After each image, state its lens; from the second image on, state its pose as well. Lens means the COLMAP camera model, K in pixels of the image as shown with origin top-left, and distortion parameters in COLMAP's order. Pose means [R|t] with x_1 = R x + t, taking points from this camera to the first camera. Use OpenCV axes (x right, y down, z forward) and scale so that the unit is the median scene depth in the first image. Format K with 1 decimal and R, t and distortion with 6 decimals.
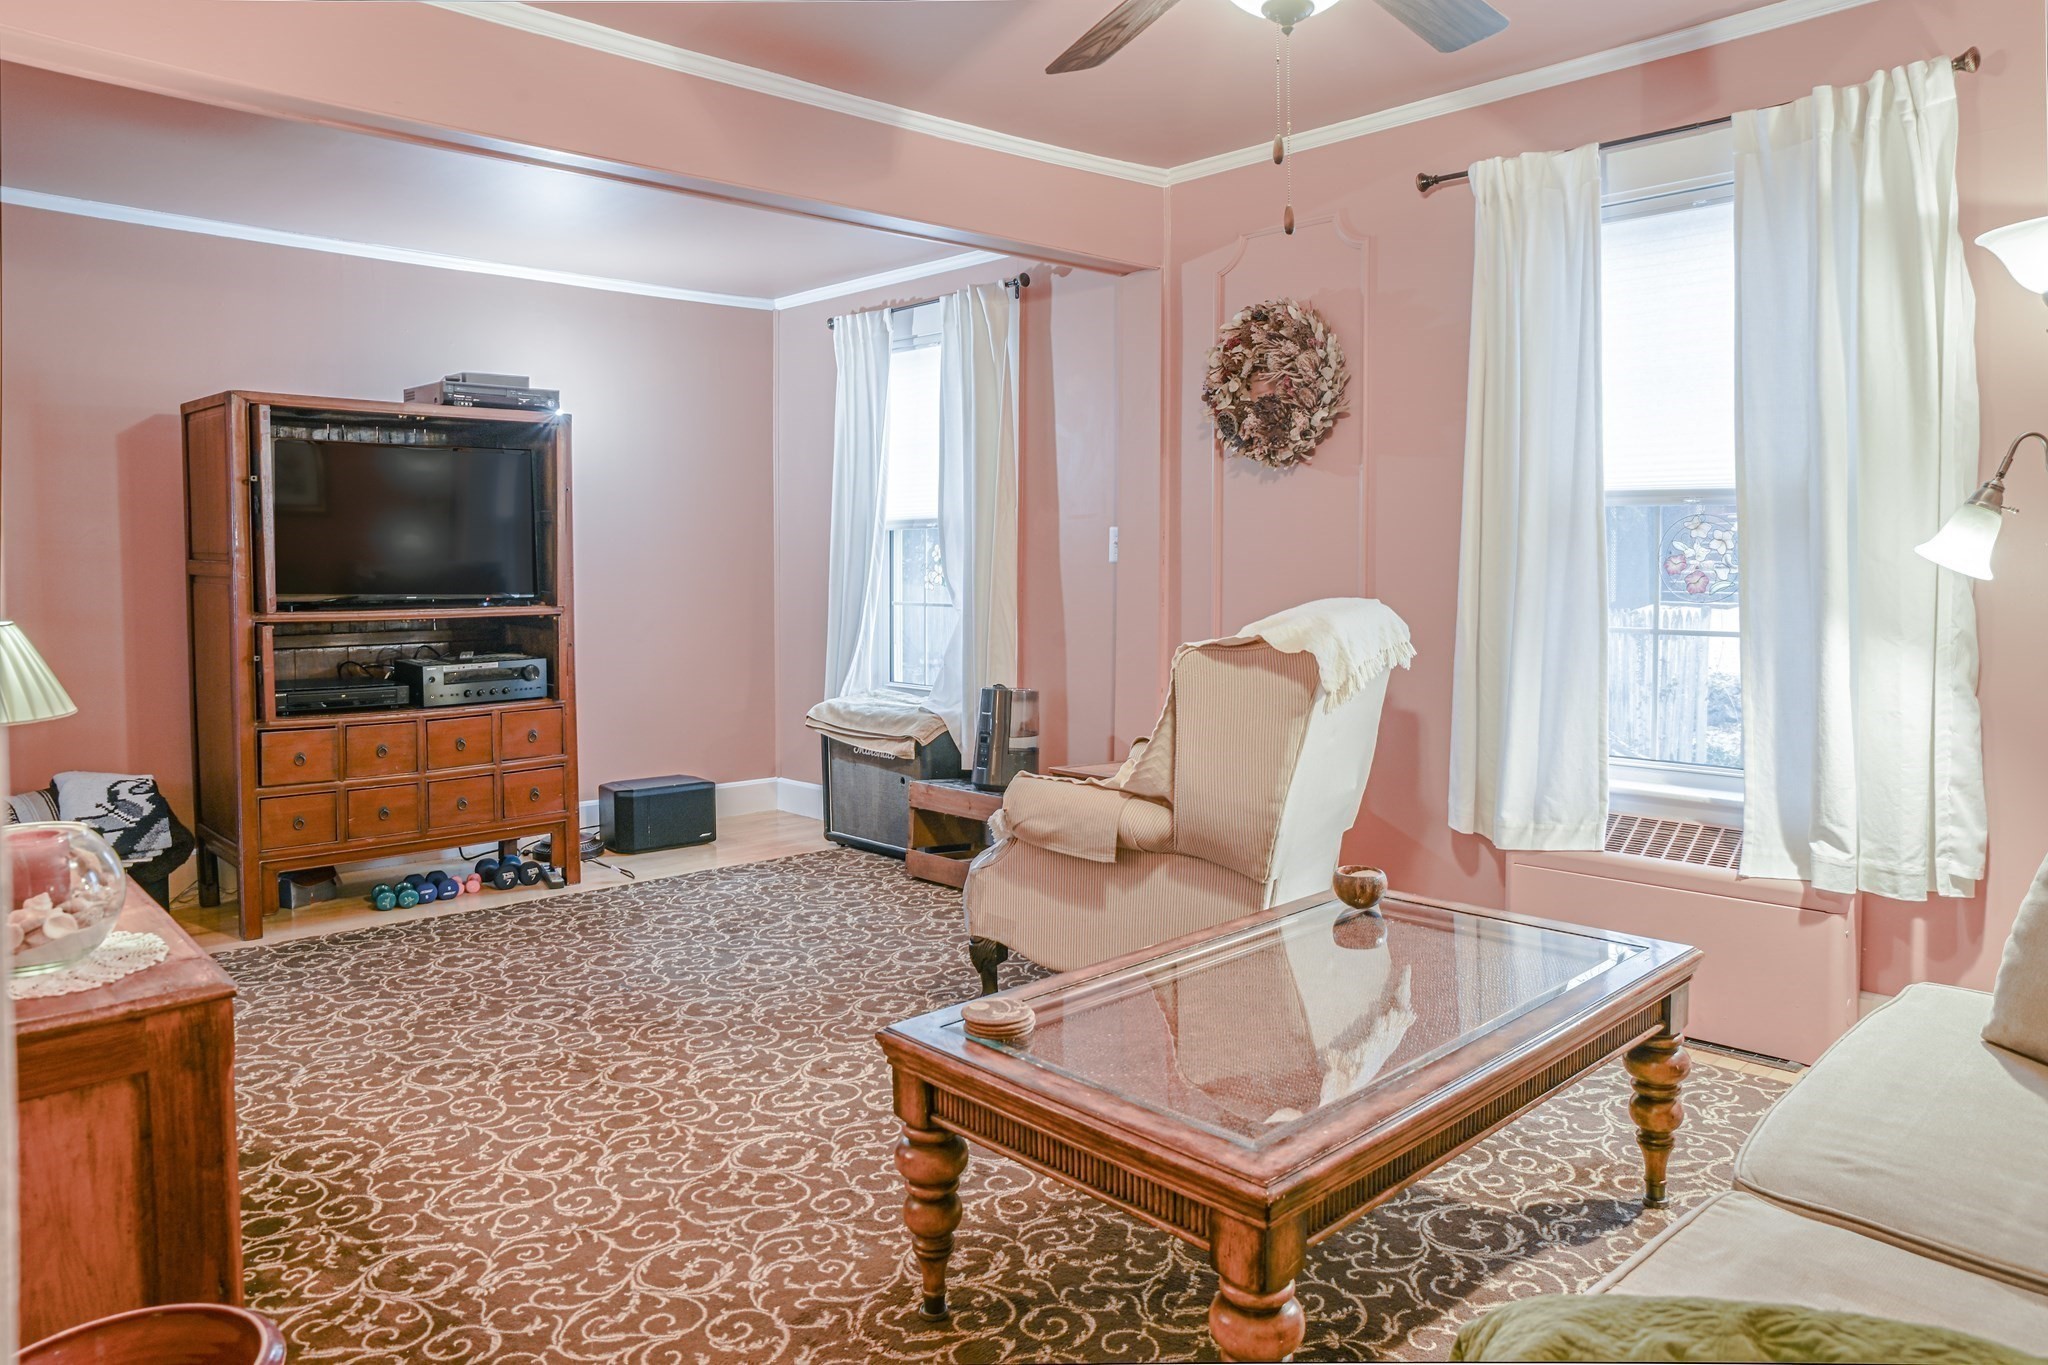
lens RADIAL K [[1391.5, 0, 1037.8], [0, 1391.5, 649.0], [0, 0, 1]] dist [-0.058248, 0.052856]
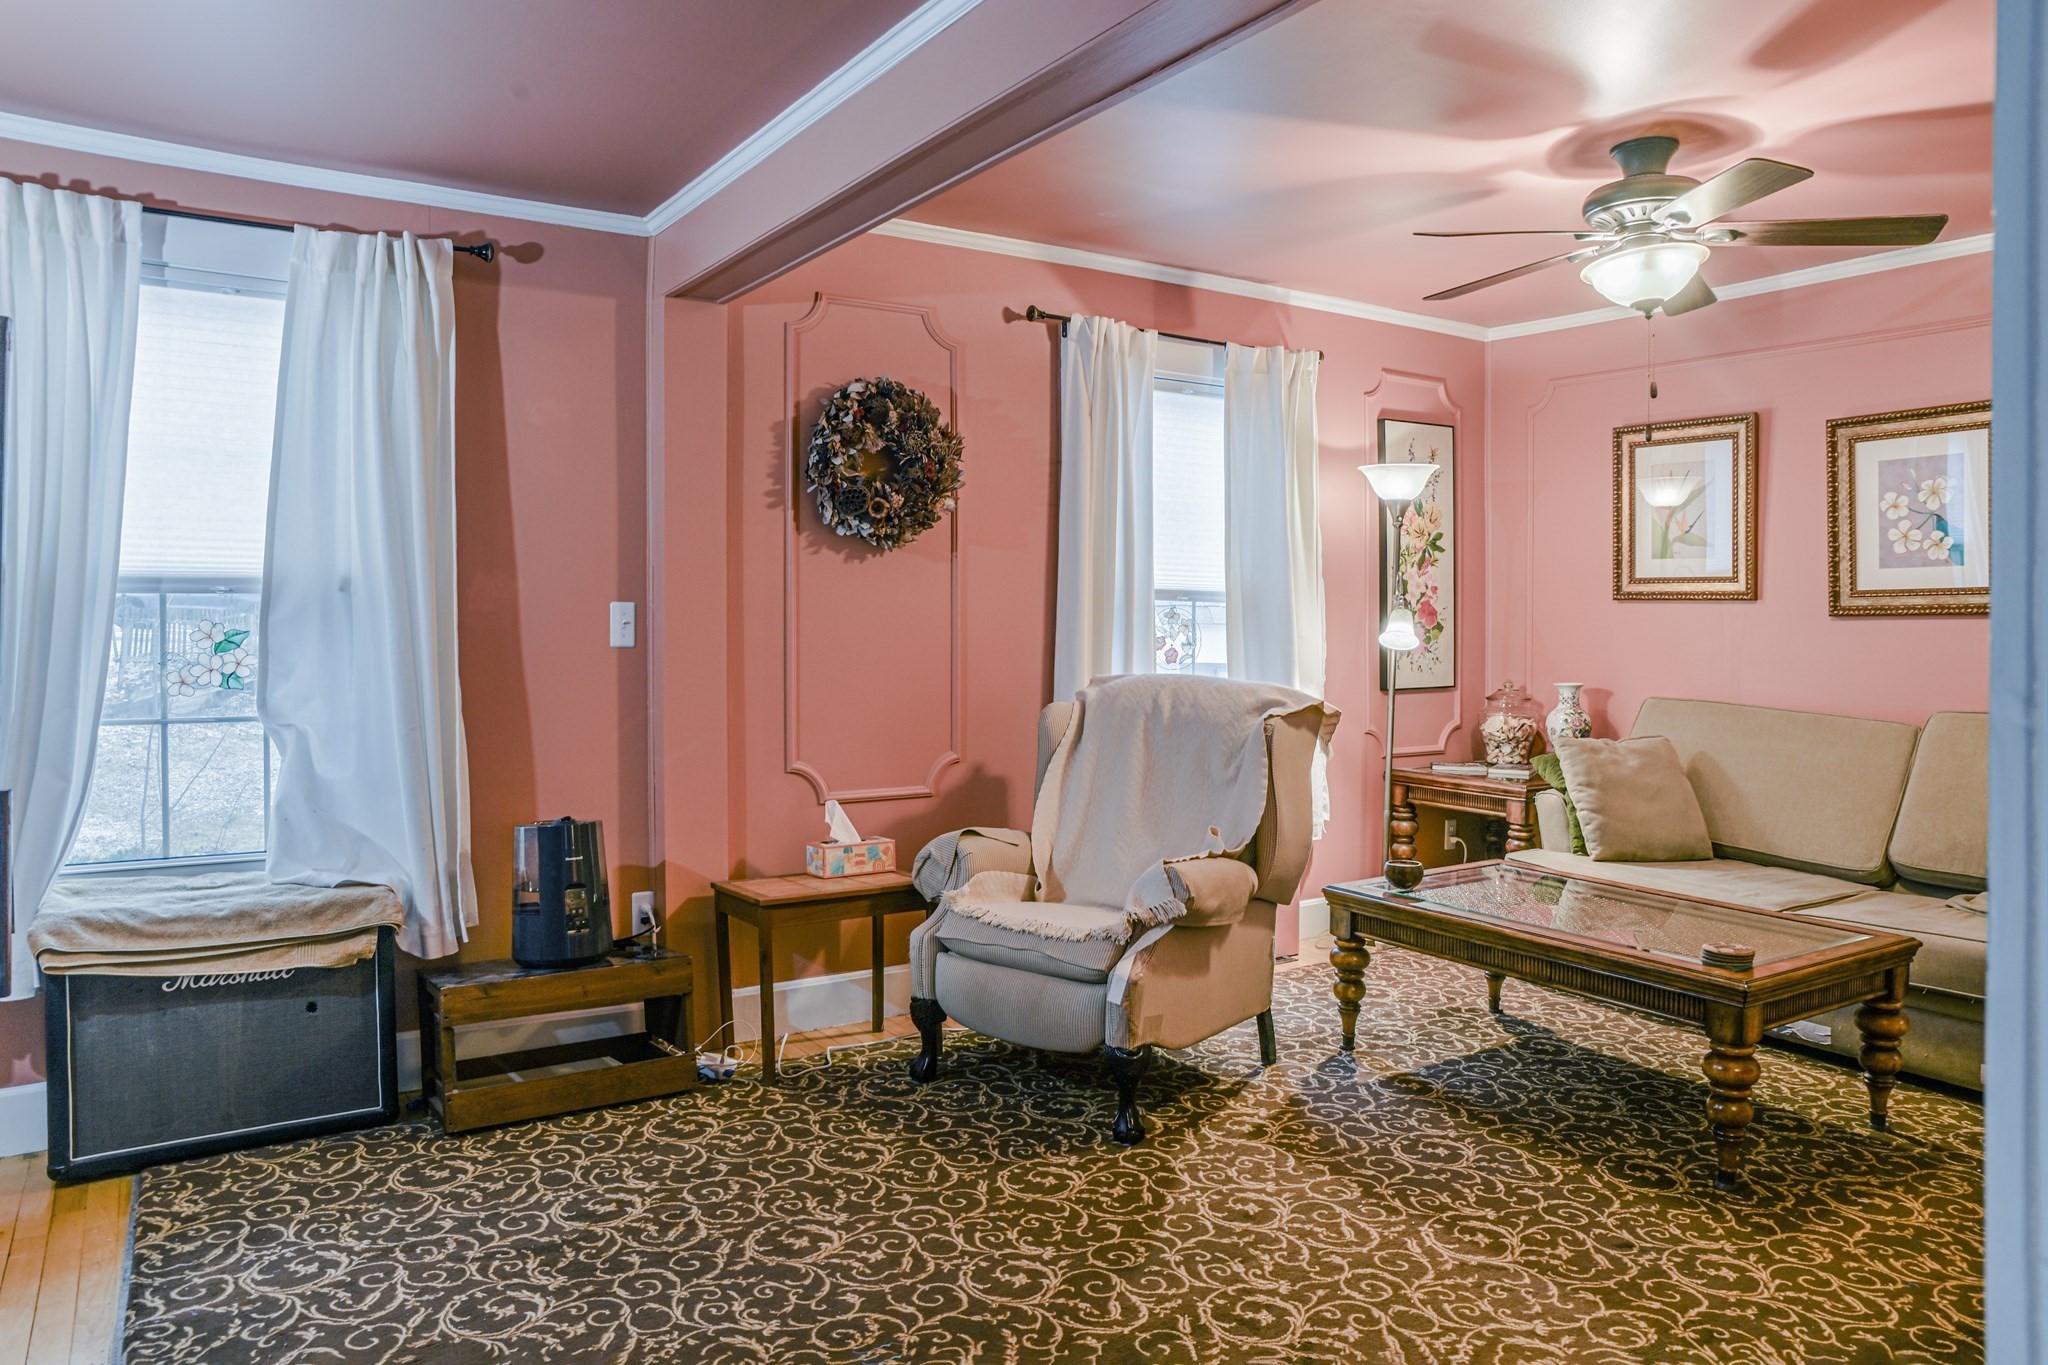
lens RADIAL K [[1342.6, 0, 1035.8], [0, 1342.6, 724.2], [0, 0, 1]] dist [-0.074600, 0.050875]
pose [[0.190260, -0.059936, 0.979903, -0.883976], [0.071780, 0.996312, 0.047002, -0.051117], [-0.979106, 0.061395, 0.193860, 0.849278]]
